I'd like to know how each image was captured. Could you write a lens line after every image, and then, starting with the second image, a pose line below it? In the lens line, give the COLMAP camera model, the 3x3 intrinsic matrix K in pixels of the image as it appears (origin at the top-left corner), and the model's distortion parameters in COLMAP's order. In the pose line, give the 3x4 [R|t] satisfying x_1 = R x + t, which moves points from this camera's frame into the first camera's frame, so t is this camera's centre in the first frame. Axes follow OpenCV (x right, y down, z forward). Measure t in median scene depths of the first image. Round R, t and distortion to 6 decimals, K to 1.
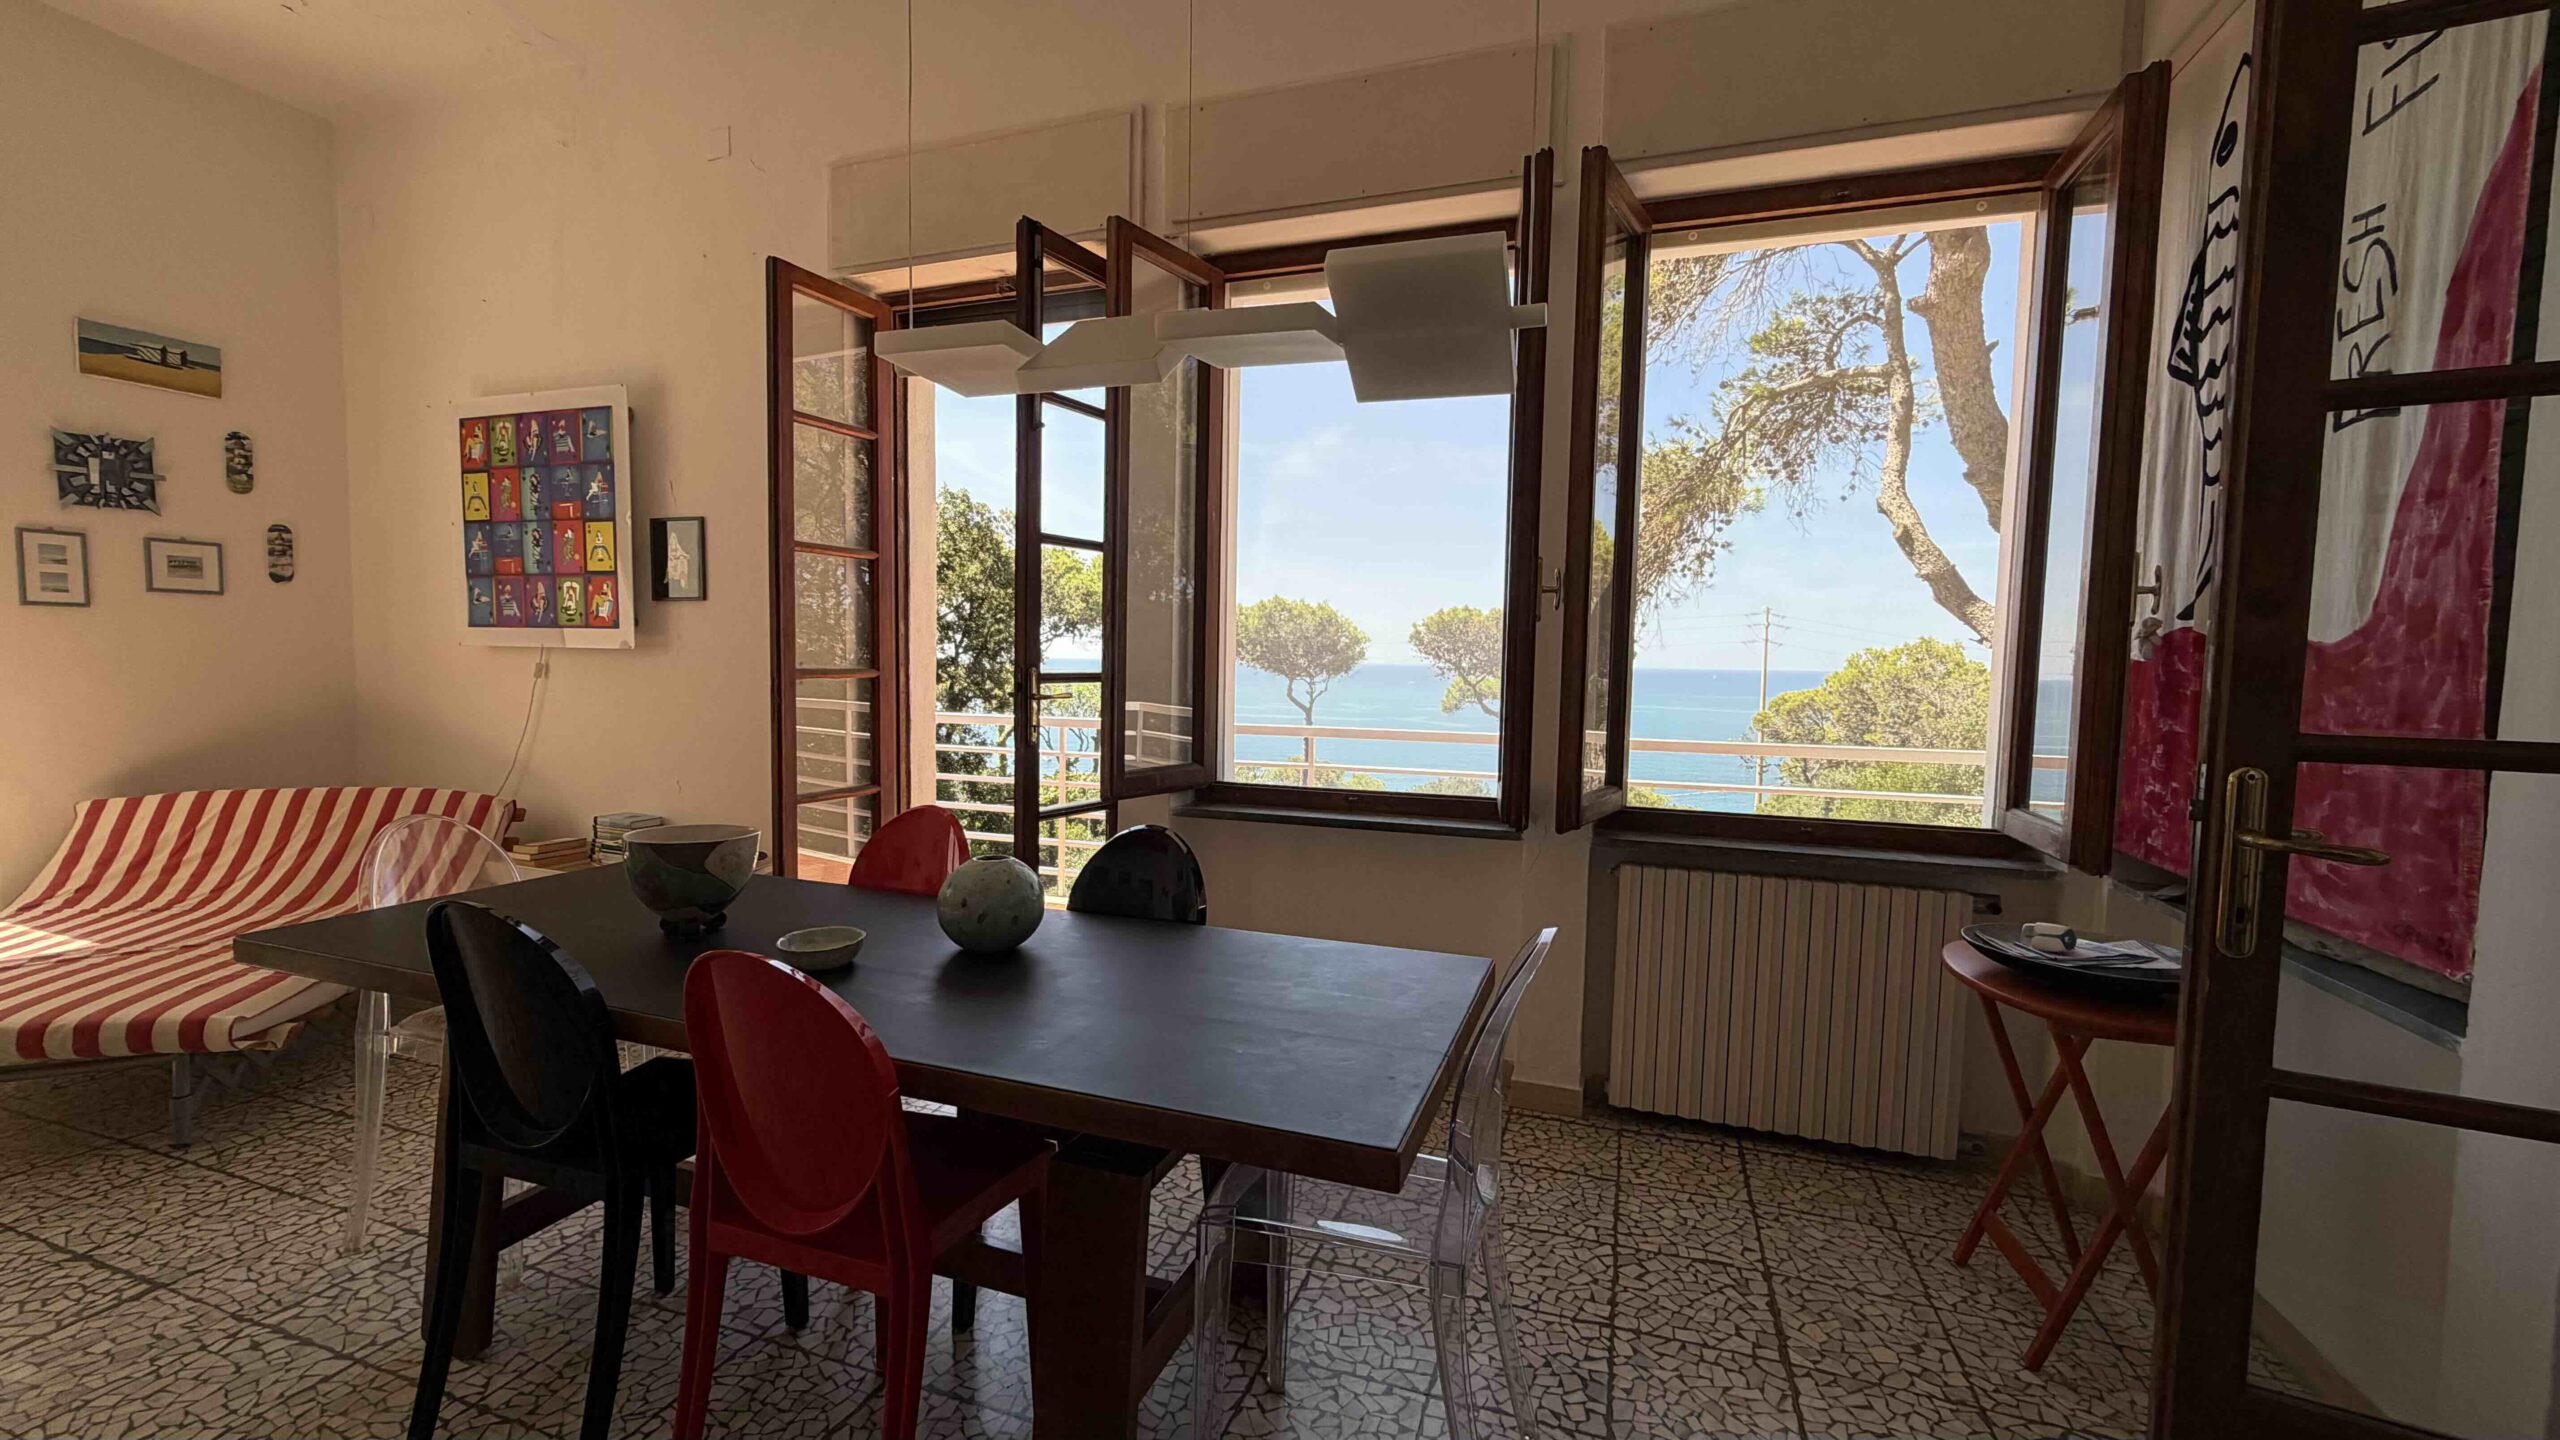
lens RADIAL K [[1018.0, 0, 1275.1], [0, 1018.0, 723.7], [0, 0, 1]] dist [-0.000303, 0.000108]
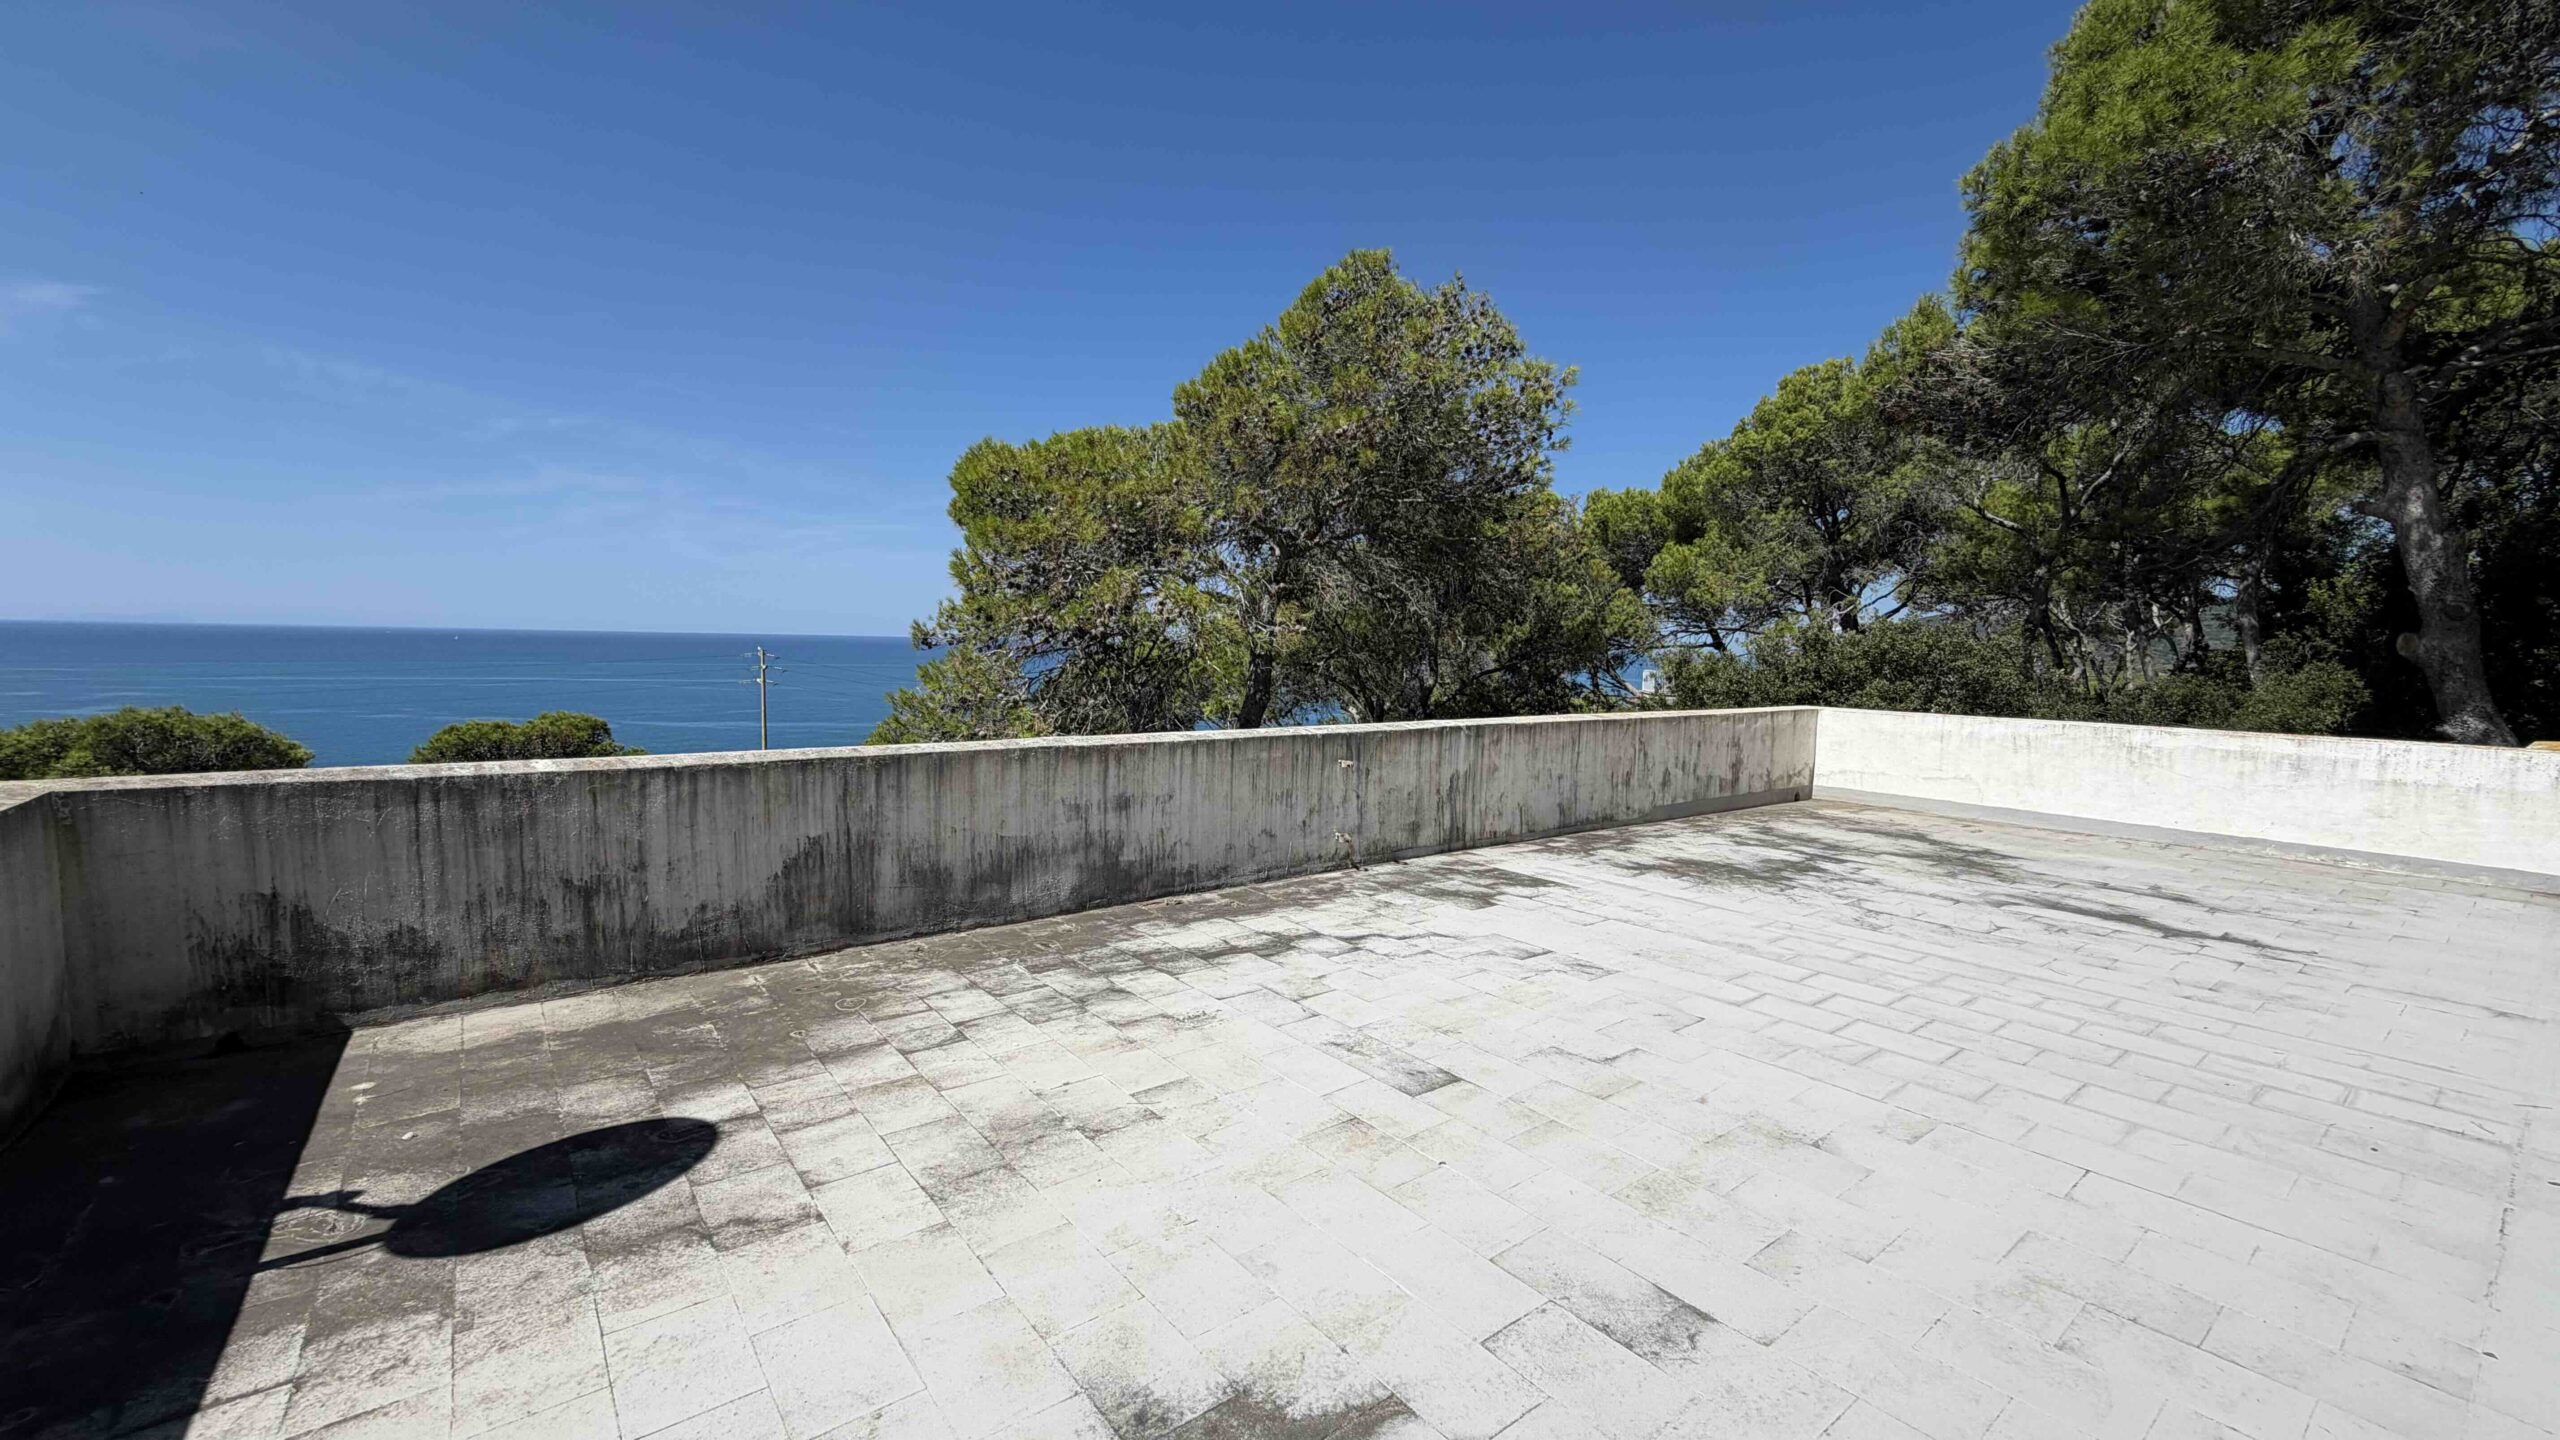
lens RADIAL K [[1018.0, 0, 1277.9], [0, 1018.0, 721.2], [0, 0, 1]] dist [-0.000303, 0.000108]
pose [[0.553832, -0.070498, 0.829638, -1.158197], [0.042608, 0.997503, 0.056319, -1.048501], [-0.831537, 0.004158, 0.555453, 0.008335]]
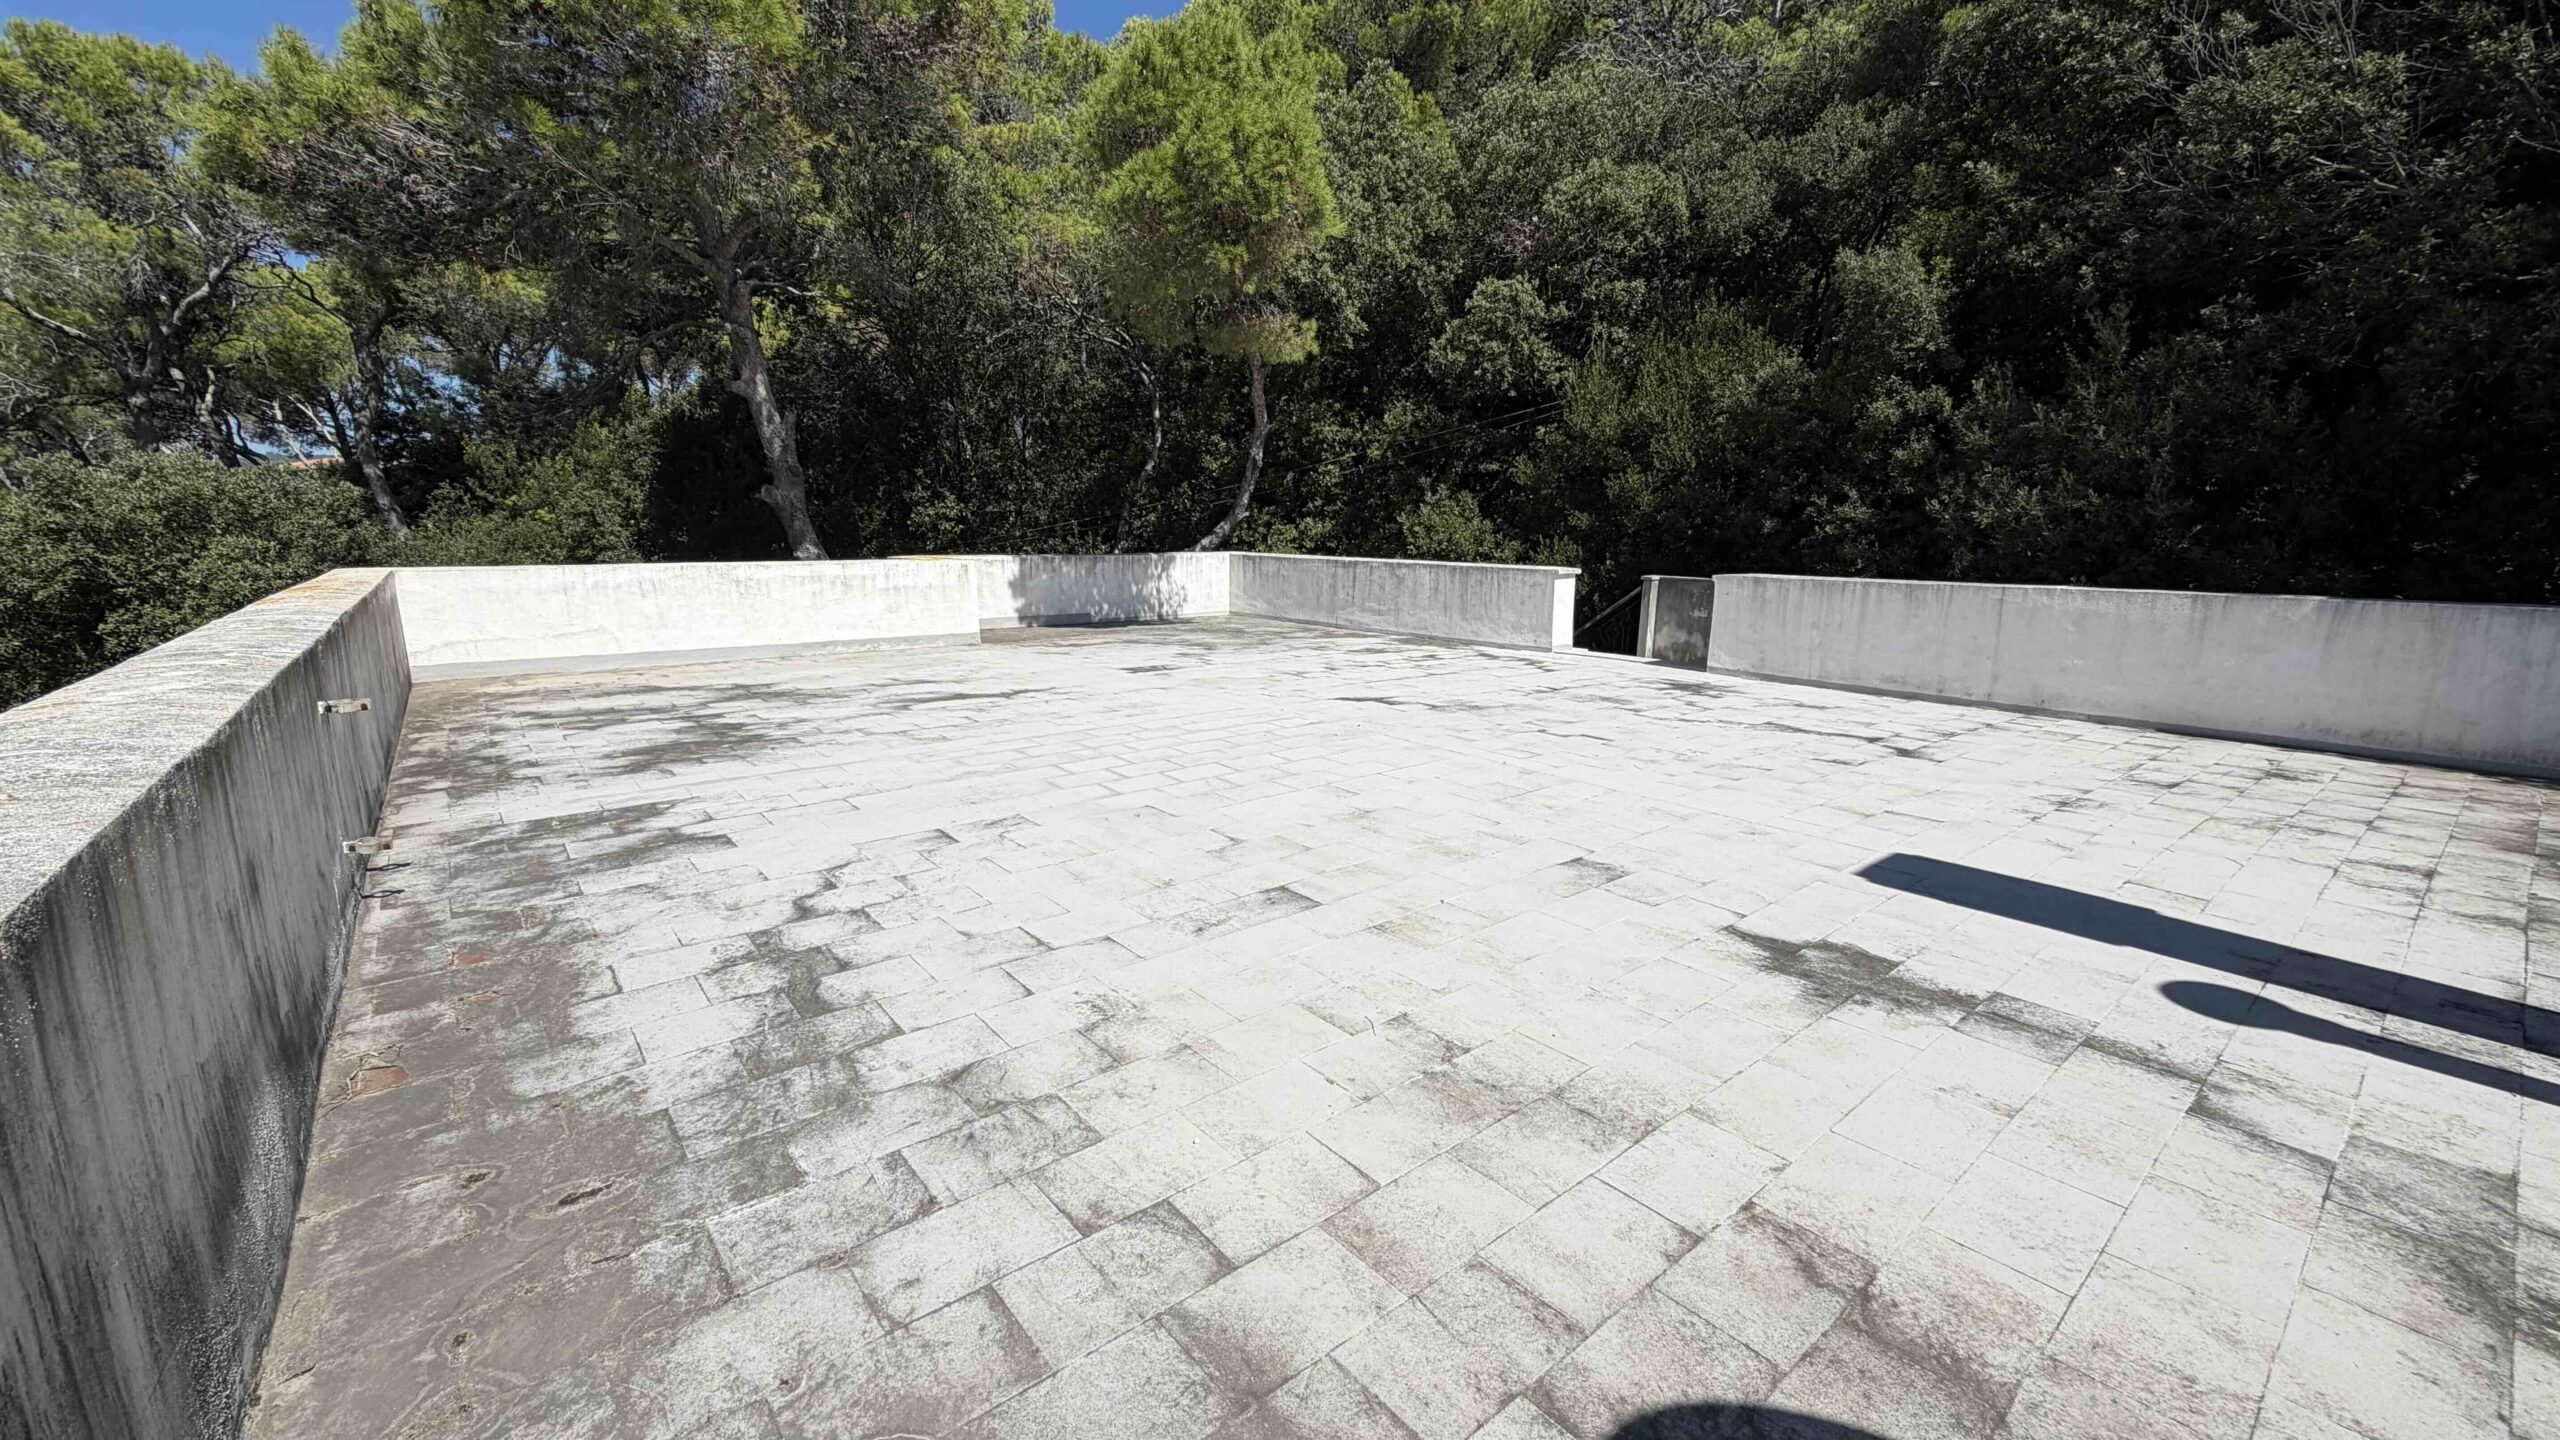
lens RADIAL K [[1018.0, 0, 1274.3], [0, 1018.0, 708.9], [0, 0, 1]] dist [-0.000303, 0.000108]
pose [[-0.843396, -0.118361, 0.524093, -0.876287], [0.012839, 0.970716, 0.239887, -1.071231], [-0.537139, 0.209049, -0.817178, 0.980773]]
